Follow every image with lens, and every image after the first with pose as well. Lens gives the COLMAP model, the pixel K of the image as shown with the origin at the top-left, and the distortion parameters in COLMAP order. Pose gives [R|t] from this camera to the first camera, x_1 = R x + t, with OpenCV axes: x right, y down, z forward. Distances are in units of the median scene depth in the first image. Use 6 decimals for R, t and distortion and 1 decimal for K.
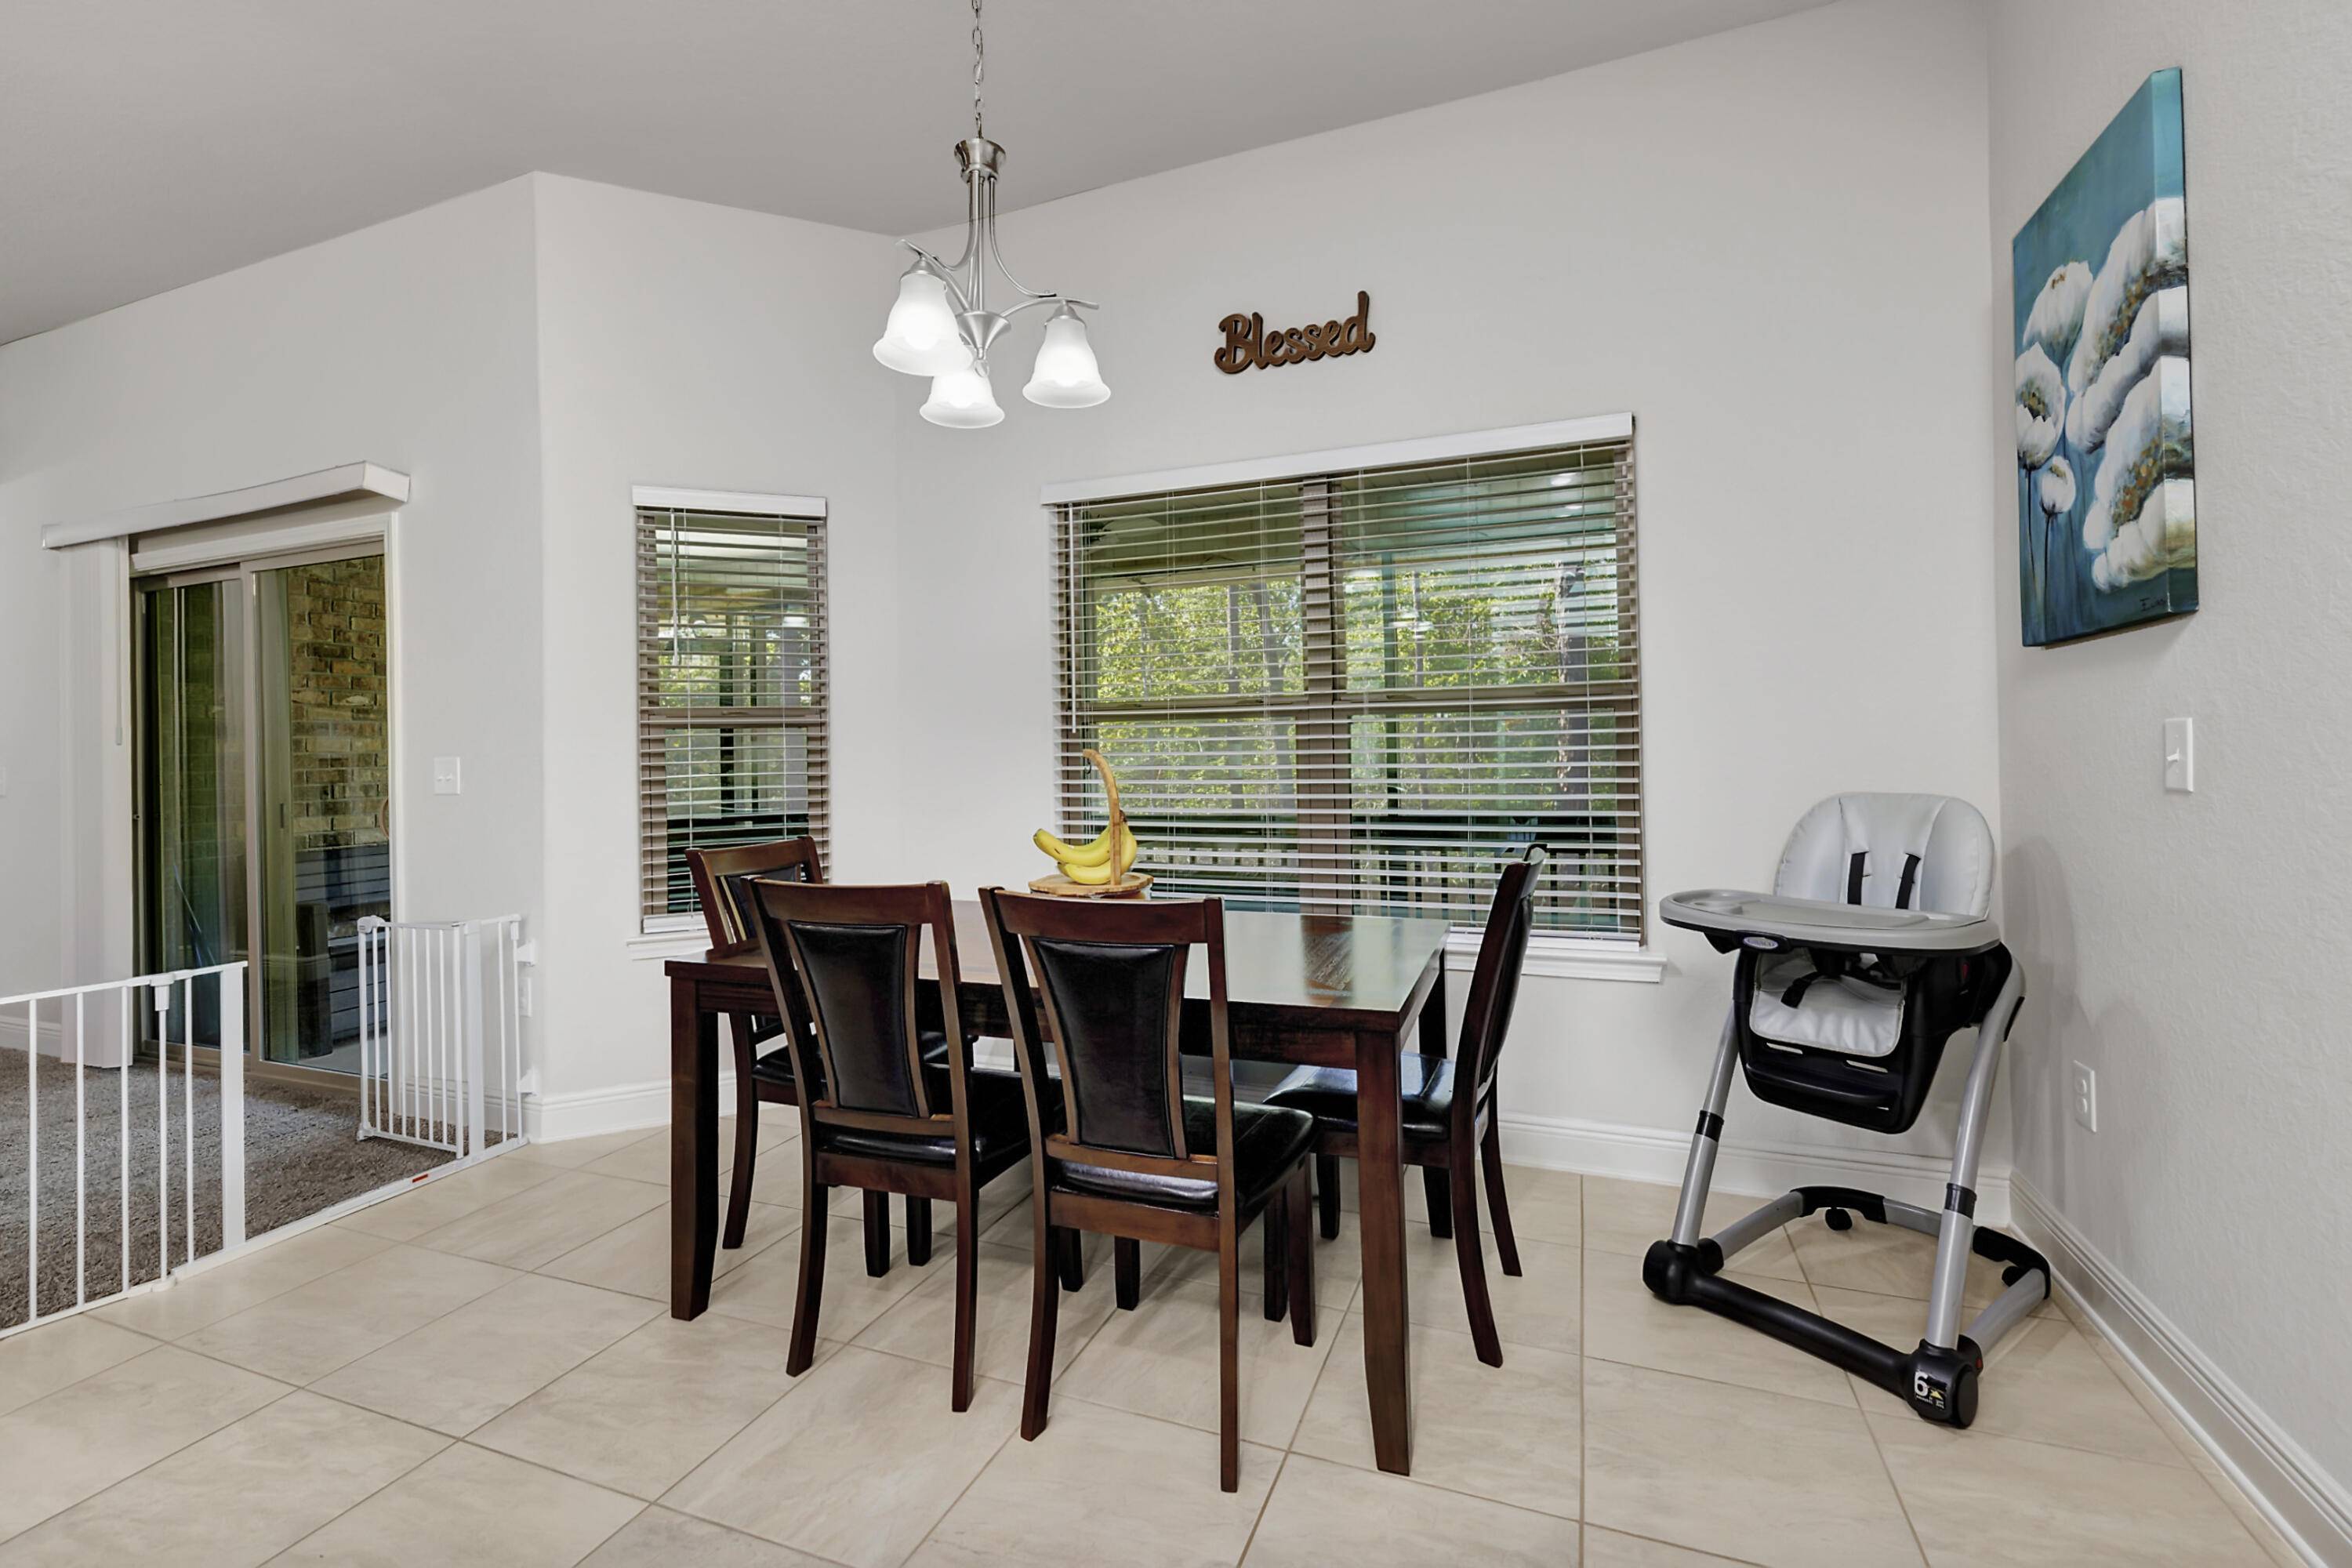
lens RADIAL K [[1010.9, 0, 1175.3], [0, 1010.9, 739.4], [0, 0, 1]] dist [0.011242, -0.009597]
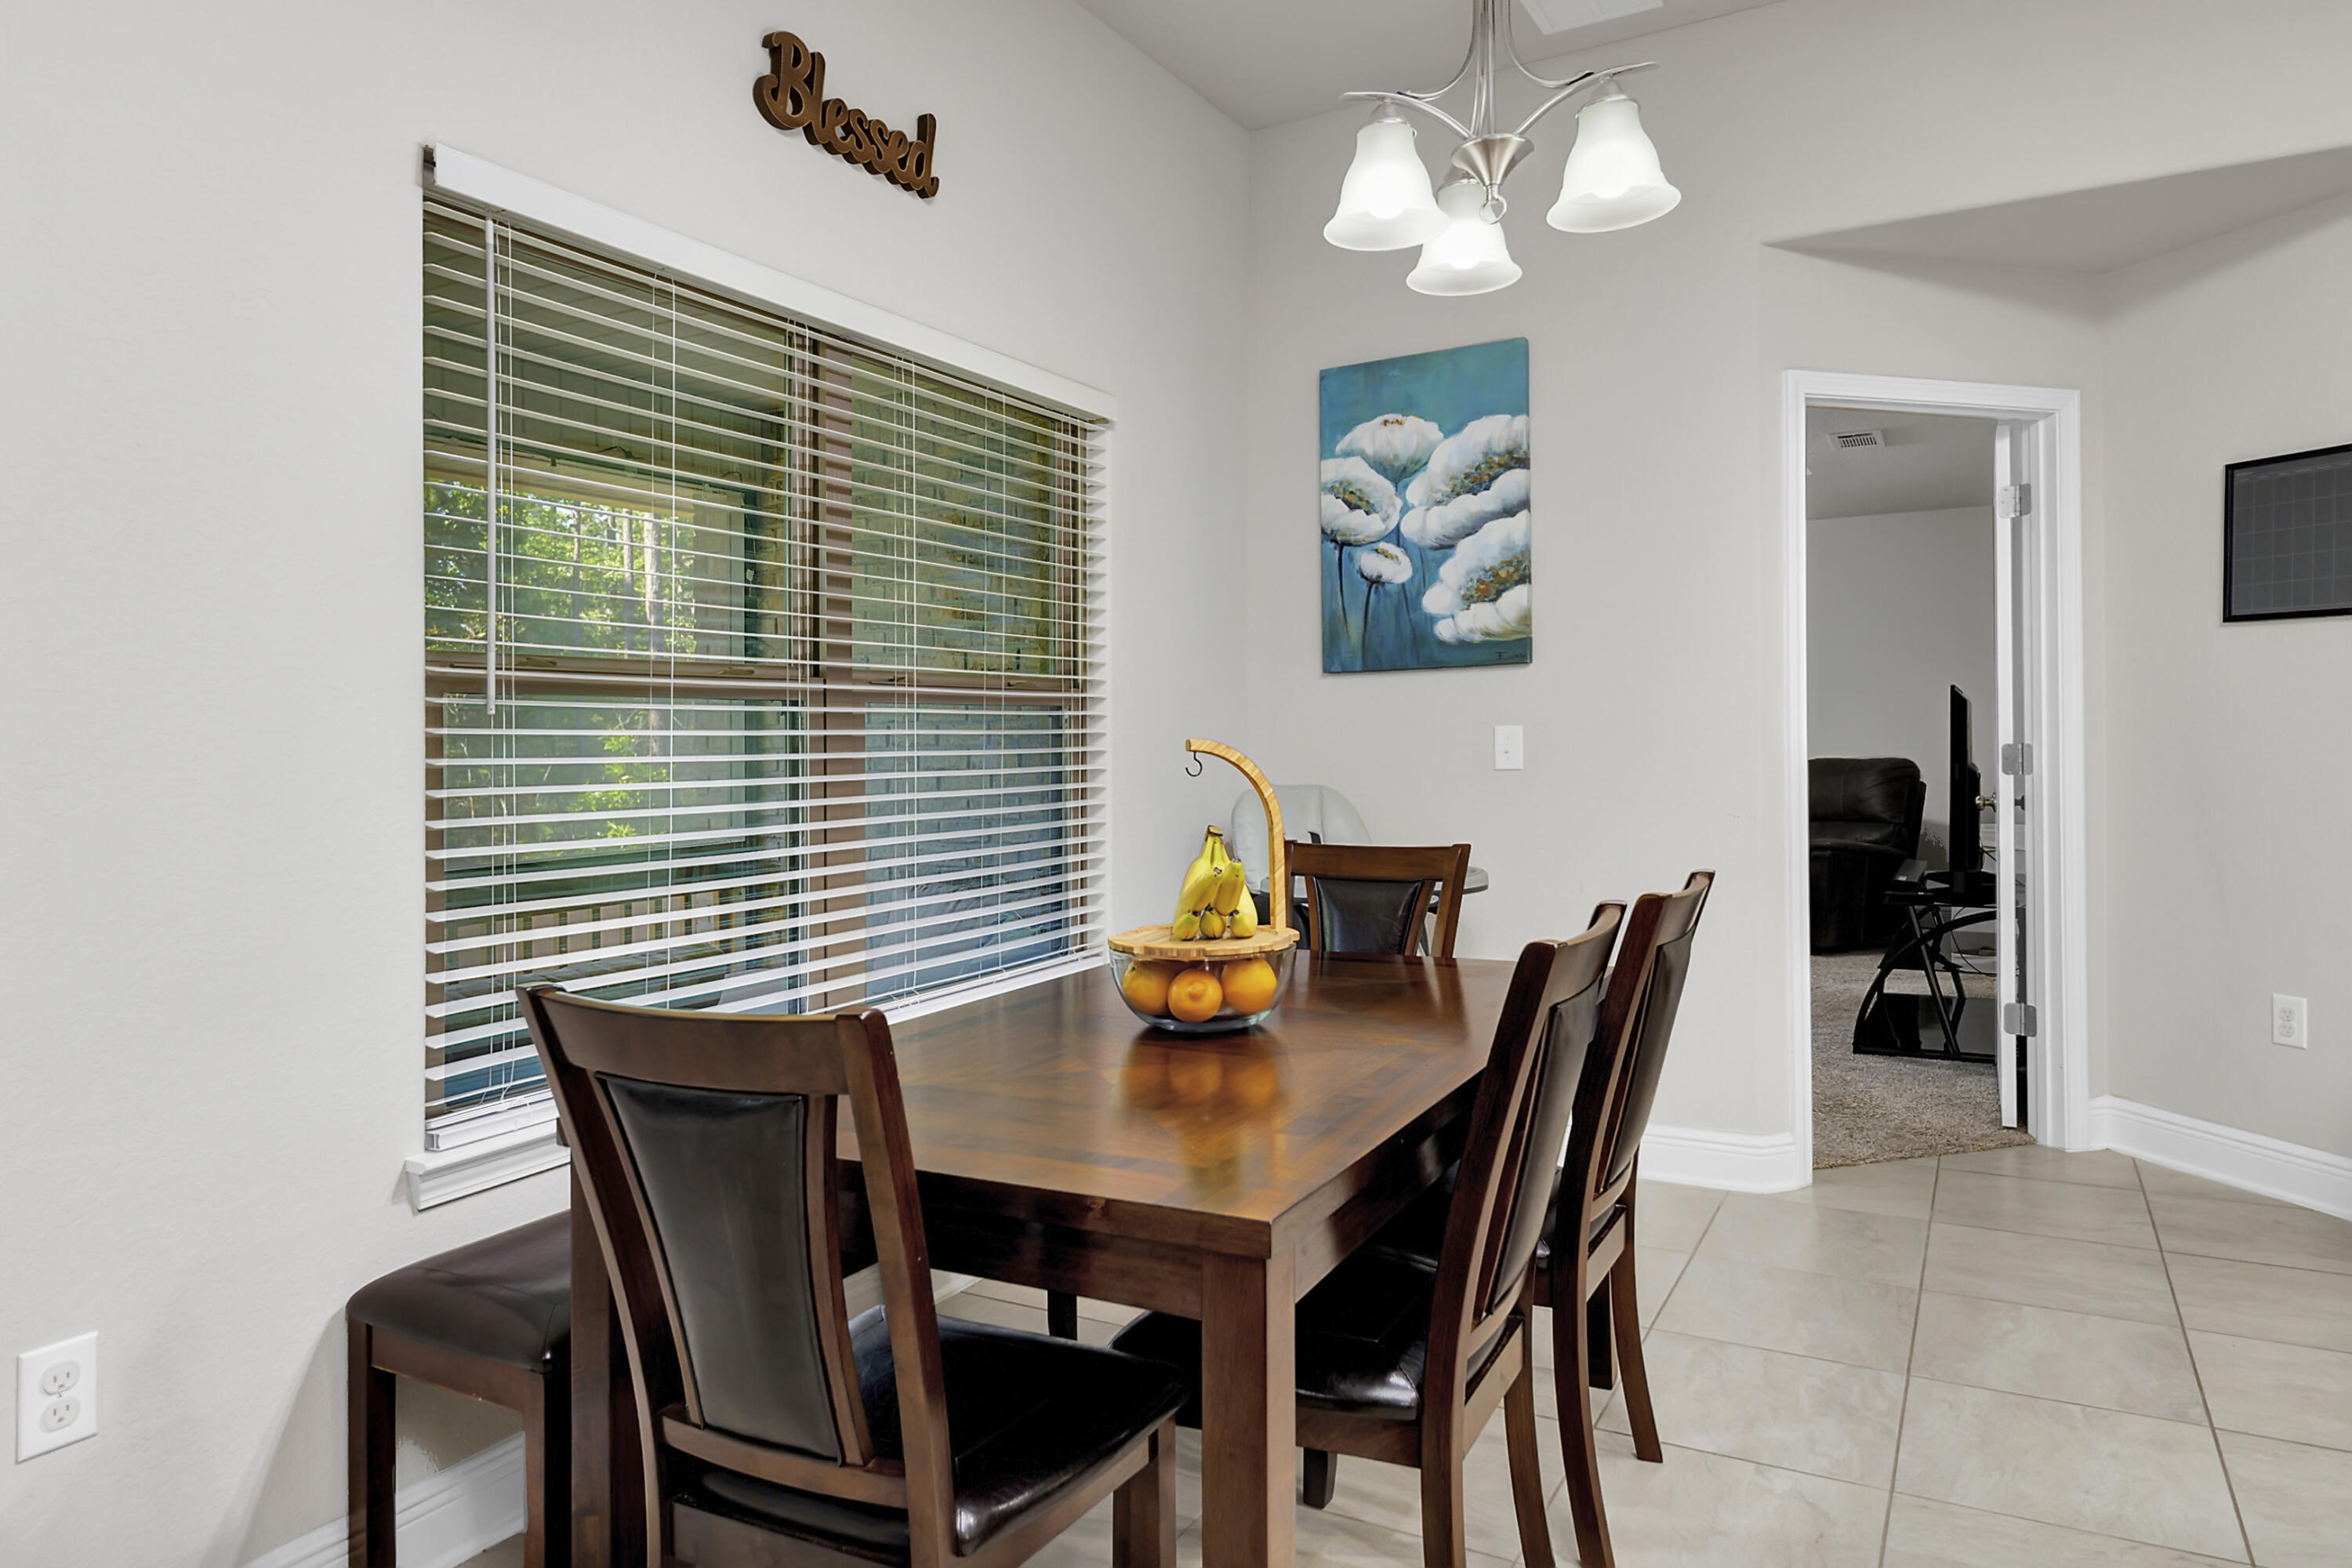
lens RADIAL K [[1477.0, 0, 1174.8], [0, 1477.0, 808.8], [0, 0, 1]] dist [0.023769, -0.000313]
pose [[0.139268, -0.026563, 0.989898, -1.248122], [0.005808, 0.999645, 0.026007, 0.041465], [-0.990238, 0.002128, 0.139373, 0.990324]]
